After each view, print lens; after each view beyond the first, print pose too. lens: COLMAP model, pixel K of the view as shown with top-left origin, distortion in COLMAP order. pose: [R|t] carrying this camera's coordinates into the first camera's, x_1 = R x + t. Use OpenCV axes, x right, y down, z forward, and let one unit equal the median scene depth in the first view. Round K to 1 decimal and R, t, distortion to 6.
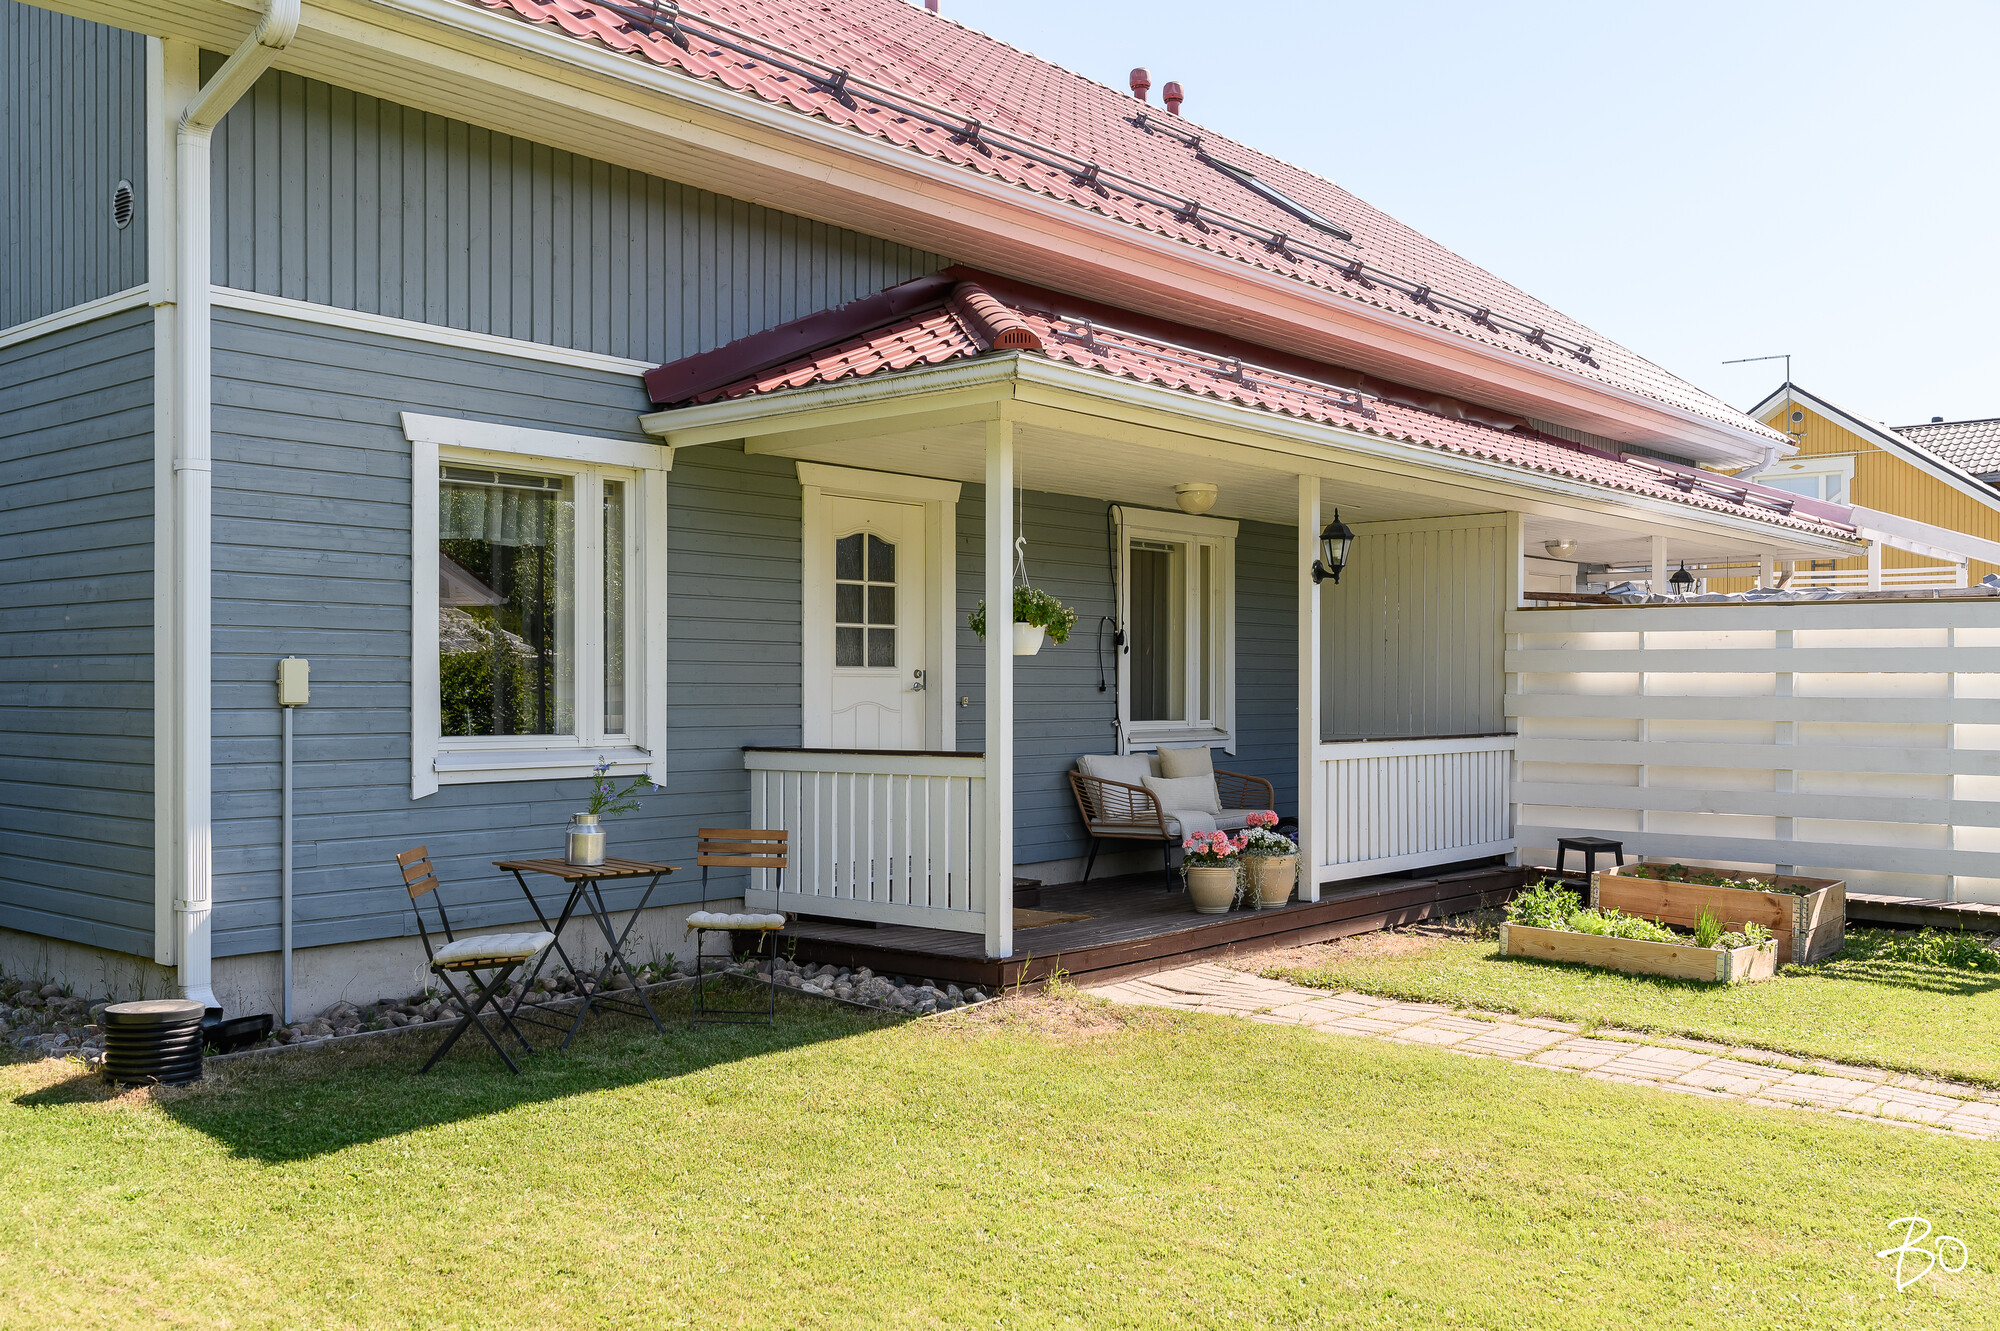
lens RADIAL K [[1767.5, 0, 994.6], [0, 1767.5, 678.0], [0, 0, 1]] dist [0.006083, 0.000853]
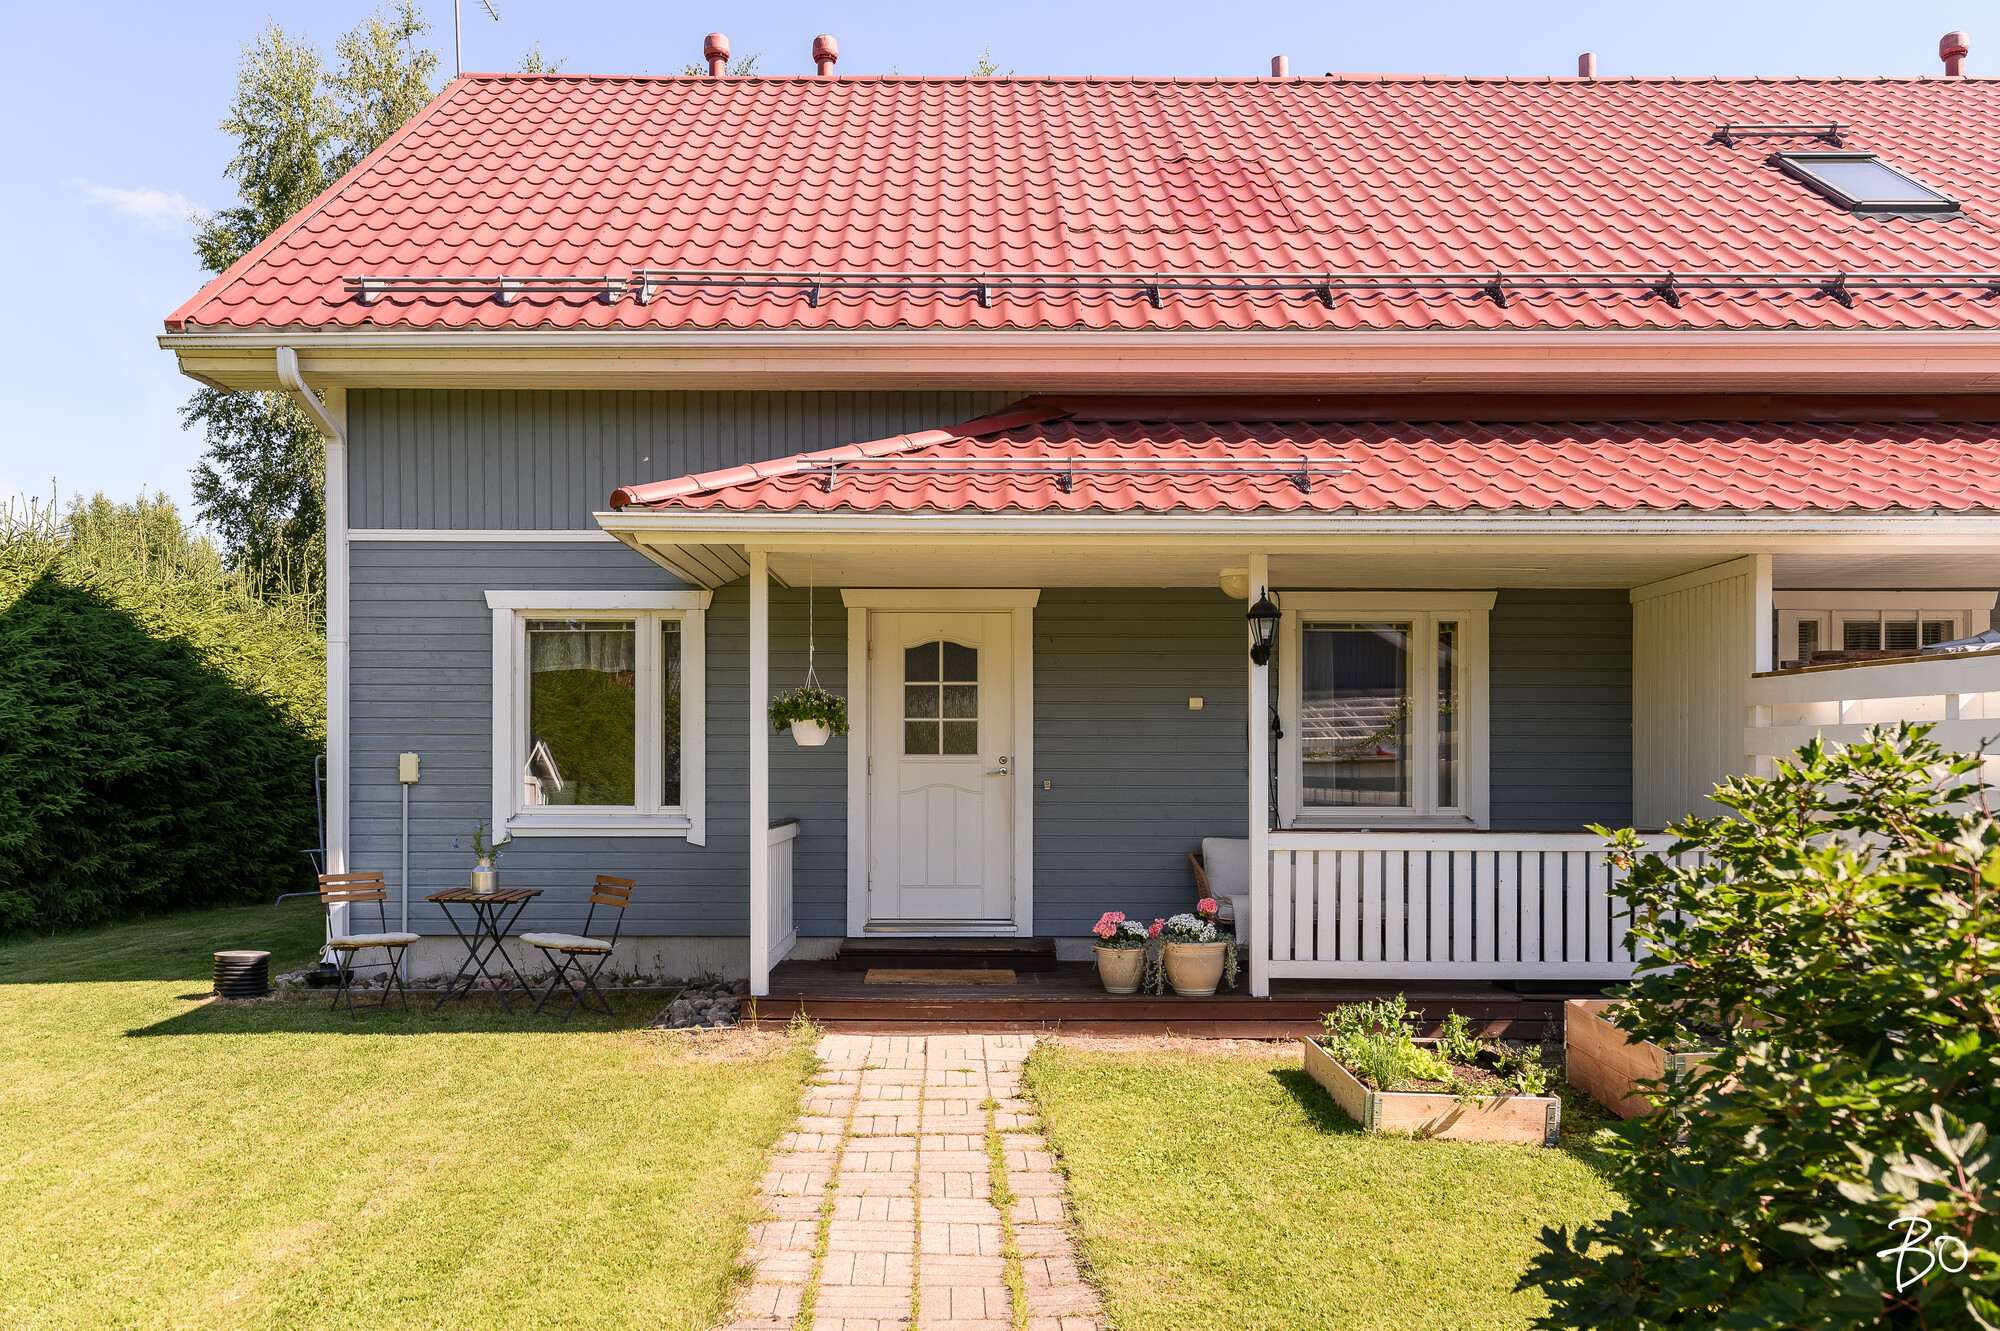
lens RADIAL K [[1646.3, 0, 950.3], [0, 1646.3, 756.8], [0, 0, 1]] dist [0.006225, -0.002808]
pose [[0.644079, -0.004721, -0.764944, 0.890701], [0.002321, 0.999988, -0.004218, -0.000475], [0.764955, 0.000941, 0.644083, 0.348543]]
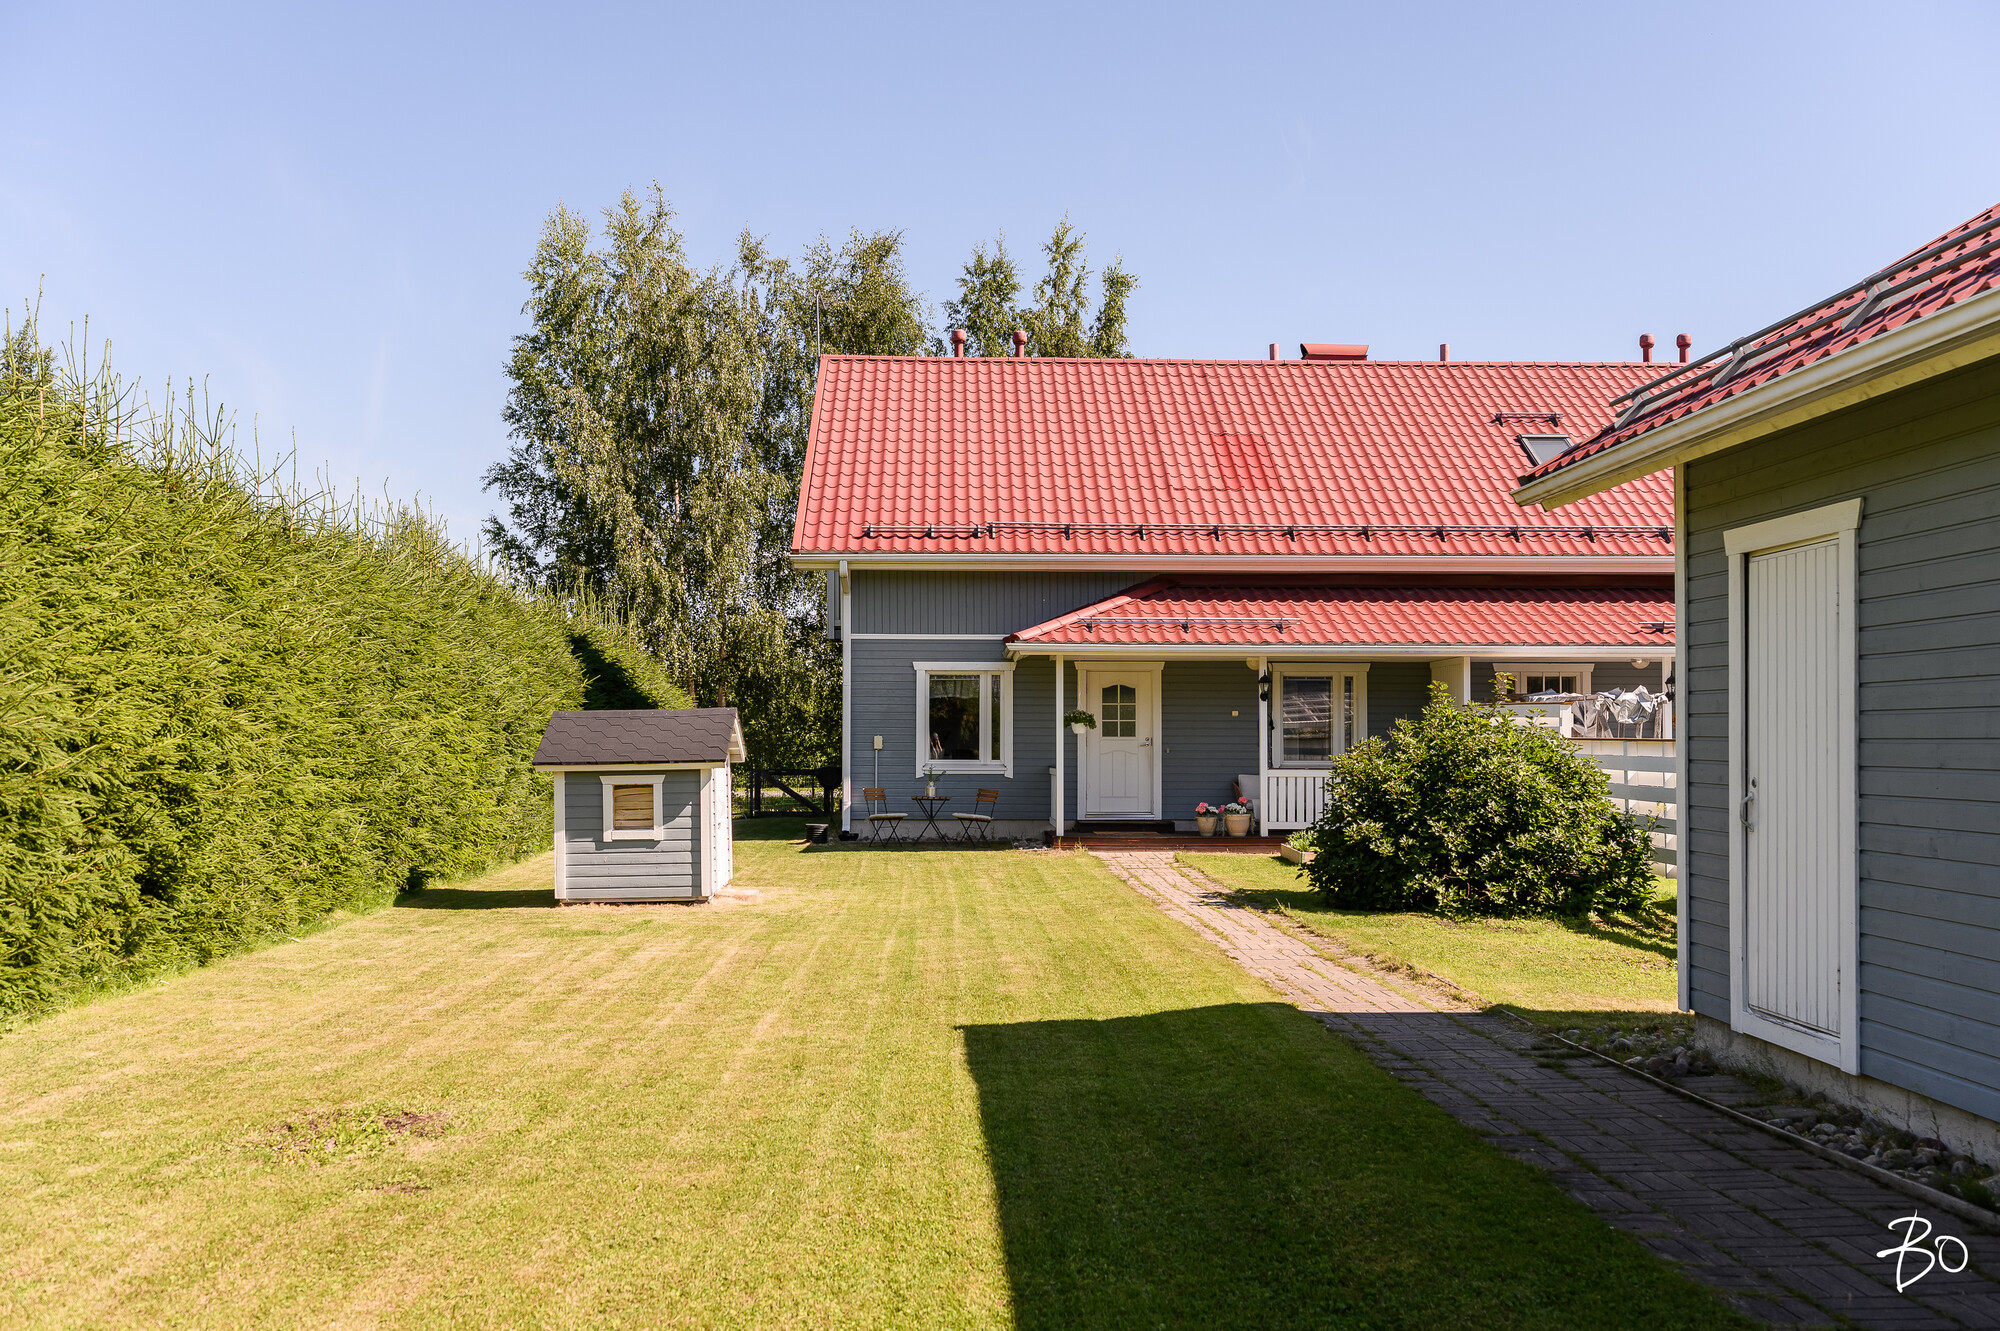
lens RADIAL K [[1767.5, 0, 1006.6], [0, 1767.5, 666.3], [0, 0, 1]] dist [0.006083, 0.000853]
pose [[0.673362, -0.028663, -0.738757, 1.991515], [0.001379, 0.999295, -0.037515, -0.014419], [0.739312, 0.024243, 0.672927, -0.987203]]
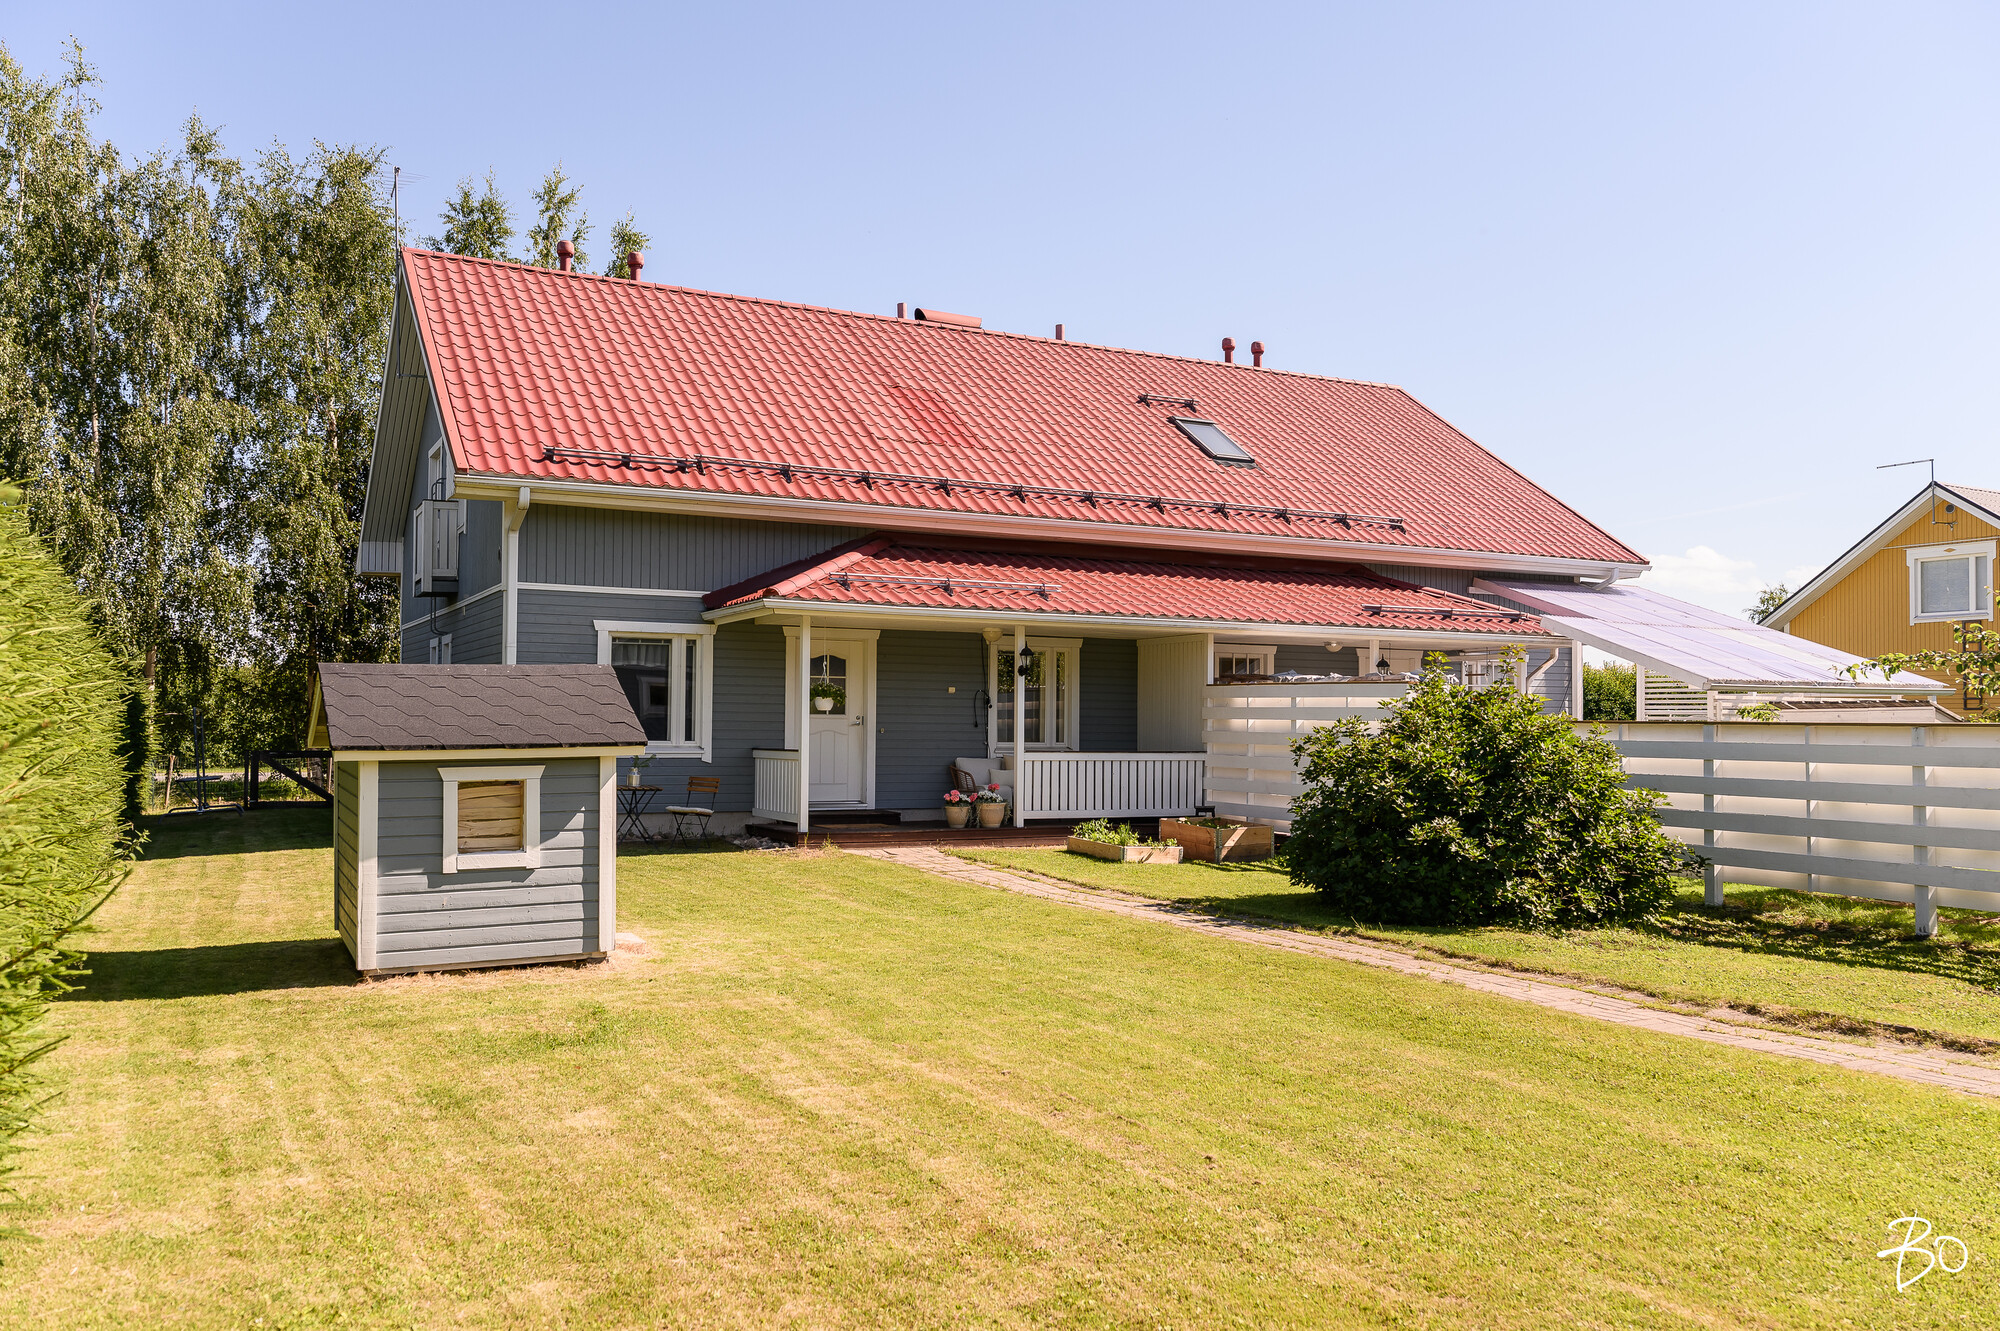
lens RADIAL K [[1543.3, 0, 1001.0], [0, 1543.3, 674.1], [0, 0, 1]] dist [-0.002239, 0.003713]
pose [[0.923622, -0.003950, -0.383284, 1.019043], [-0.007206, 0.999591, -0.027667, -0.005601], [0.383236, 0.028316, 0.923216, -0.837003]]
